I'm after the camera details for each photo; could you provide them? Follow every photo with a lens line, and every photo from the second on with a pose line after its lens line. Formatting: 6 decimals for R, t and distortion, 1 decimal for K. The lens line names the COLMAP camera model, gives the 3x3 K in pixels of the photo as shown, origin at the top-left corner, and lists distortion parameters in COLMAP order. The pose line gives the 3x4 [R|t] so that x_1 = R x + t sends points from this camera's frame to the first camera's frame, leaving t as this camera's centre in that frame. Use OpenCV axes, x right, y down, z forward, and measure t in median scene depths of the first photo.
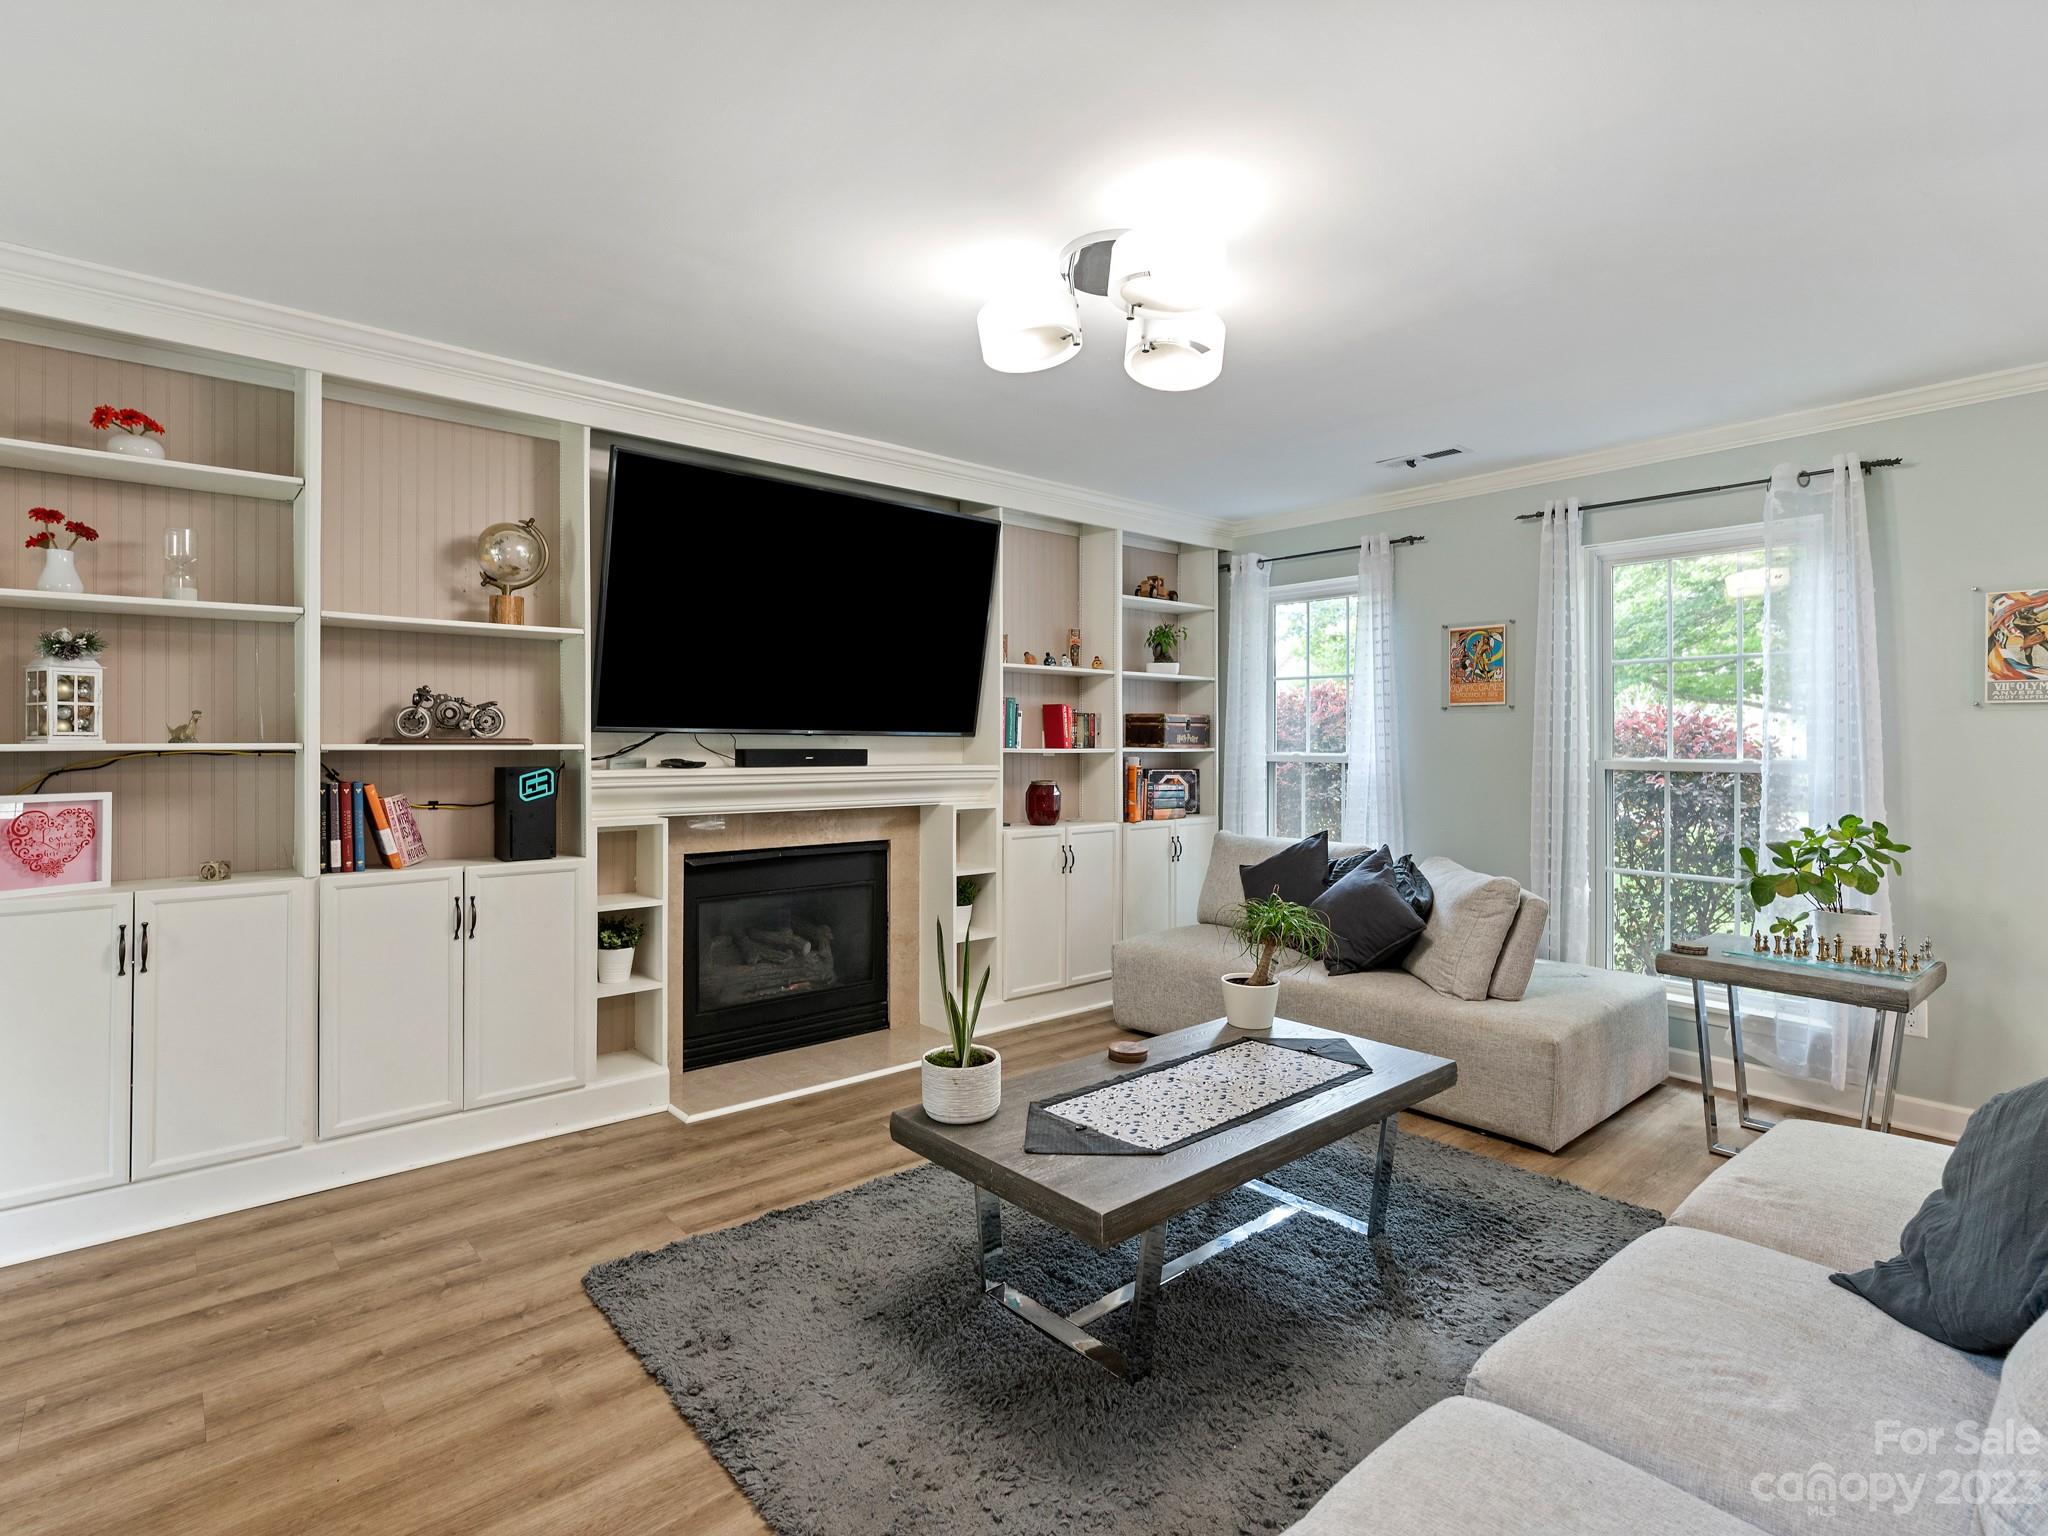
lens RADIAL K [[959.7, 0, 1024.0], [0, 959.7, 768.0], [0, 0, 1]] dist [-0.001081, -0.000277]
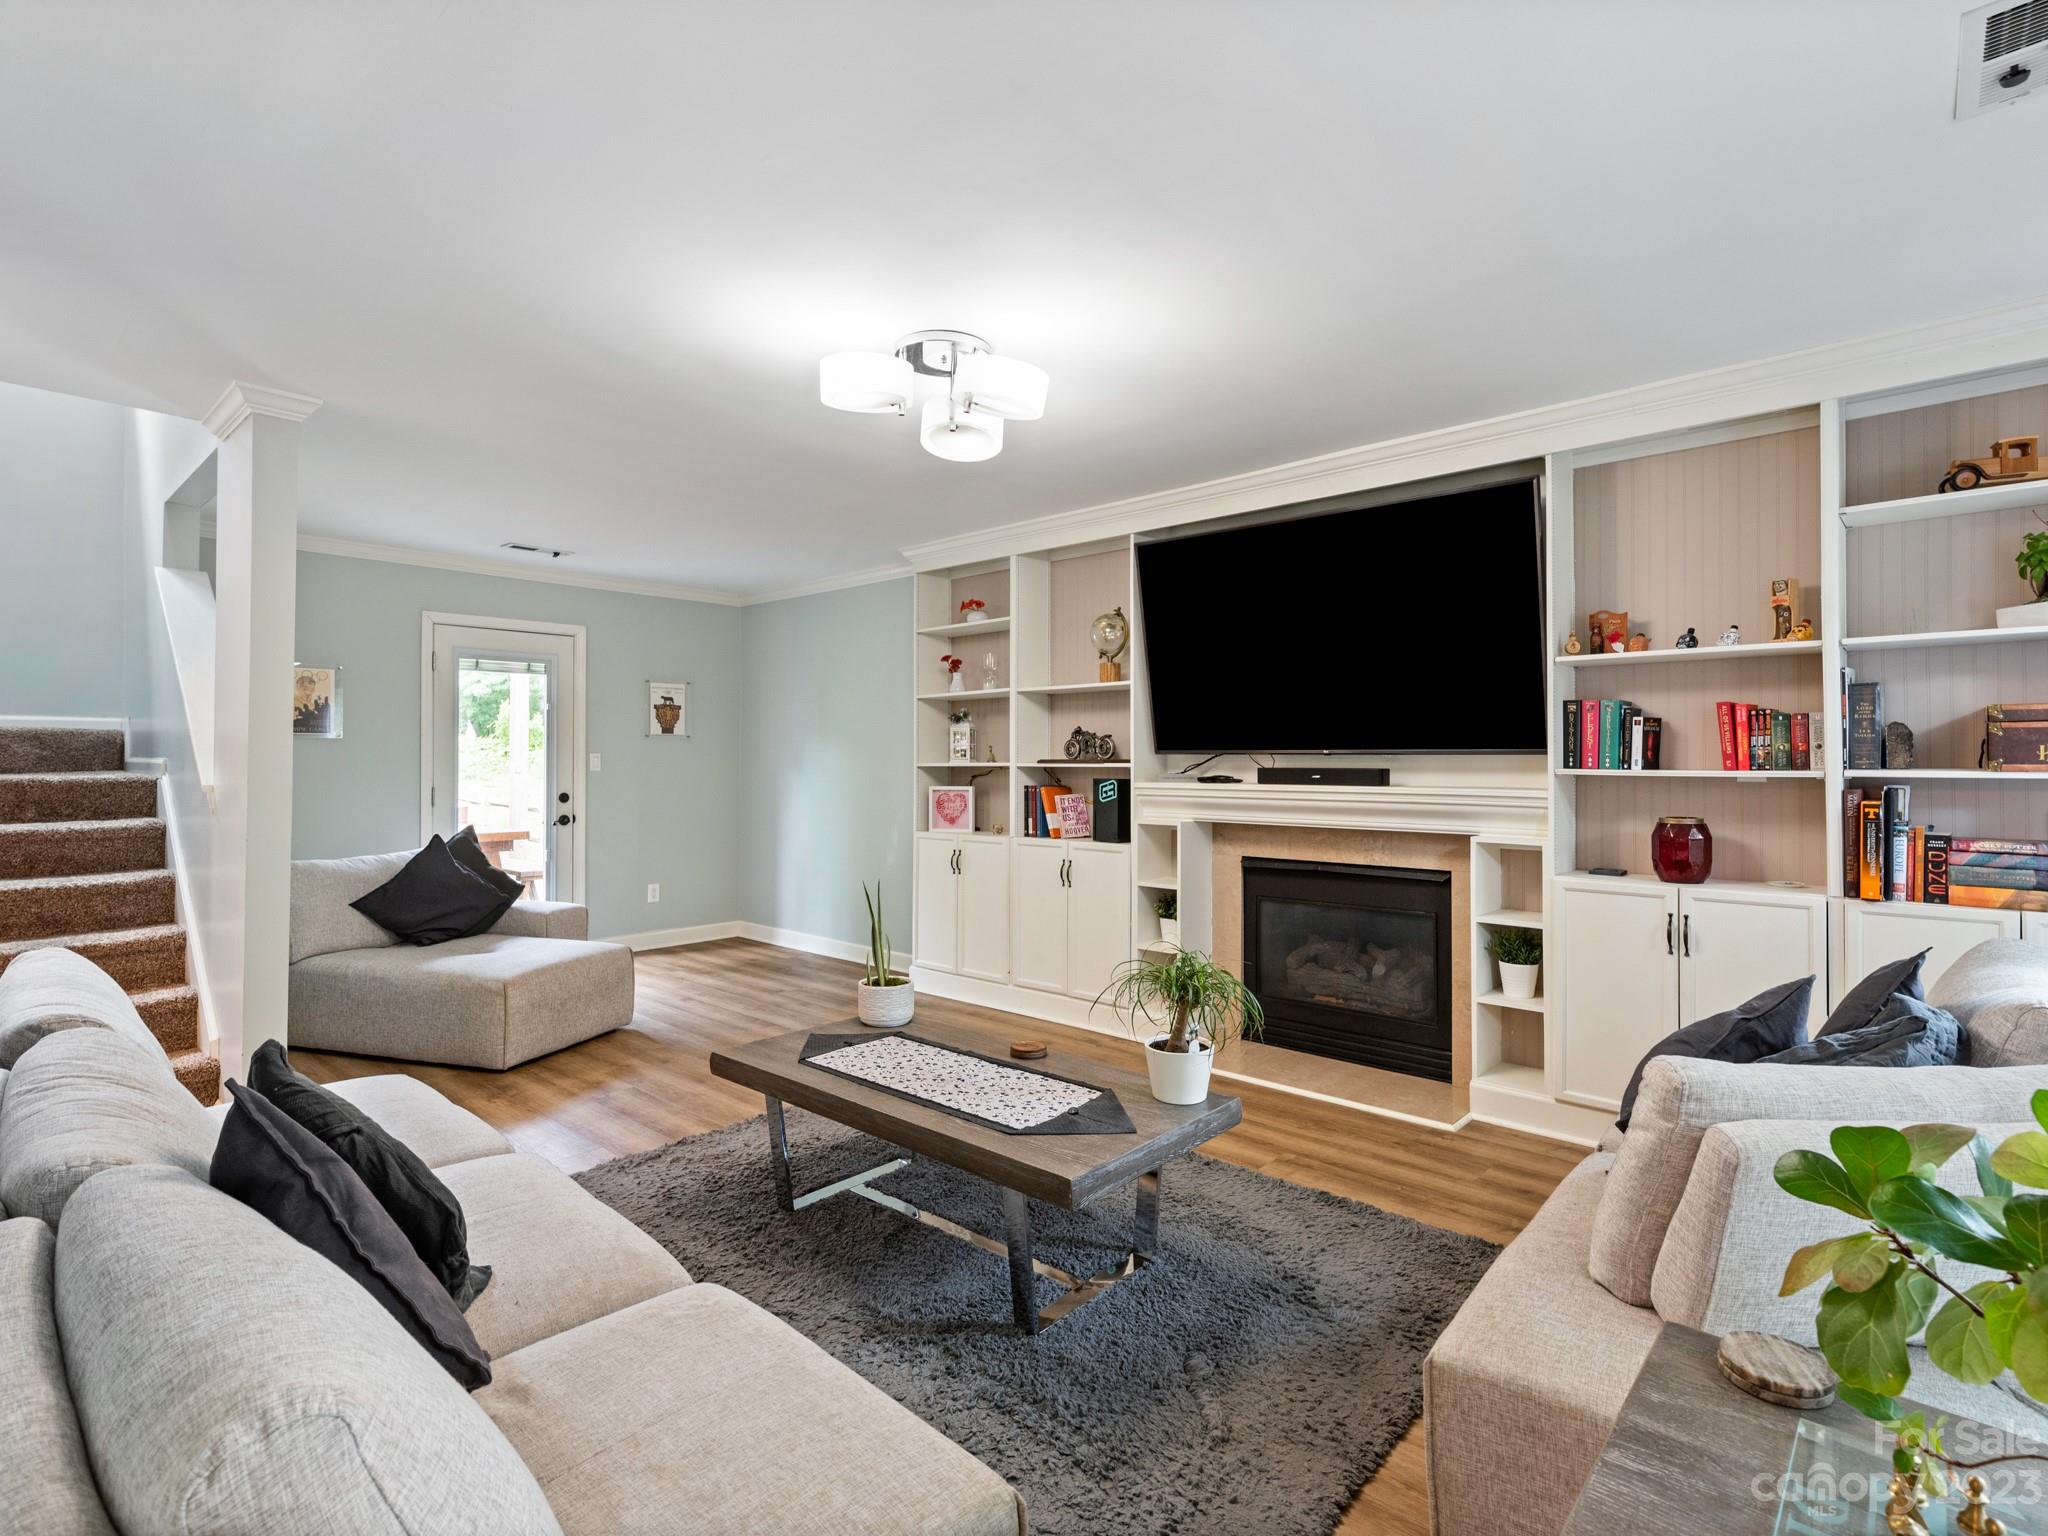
lens RADIAL K [[1008.5, 0, 1061.3], [0, 1008.5, 783.4], [0, 0, 1]] dist [0.000524, -0.000171]
pose [[0.162322, 0.025467, -0.986409, 0.881236], [-0.019477, 0.999555, 0.022601, -0.024559], [0.986546, 0.015544, 0.162745, 0.603087]]
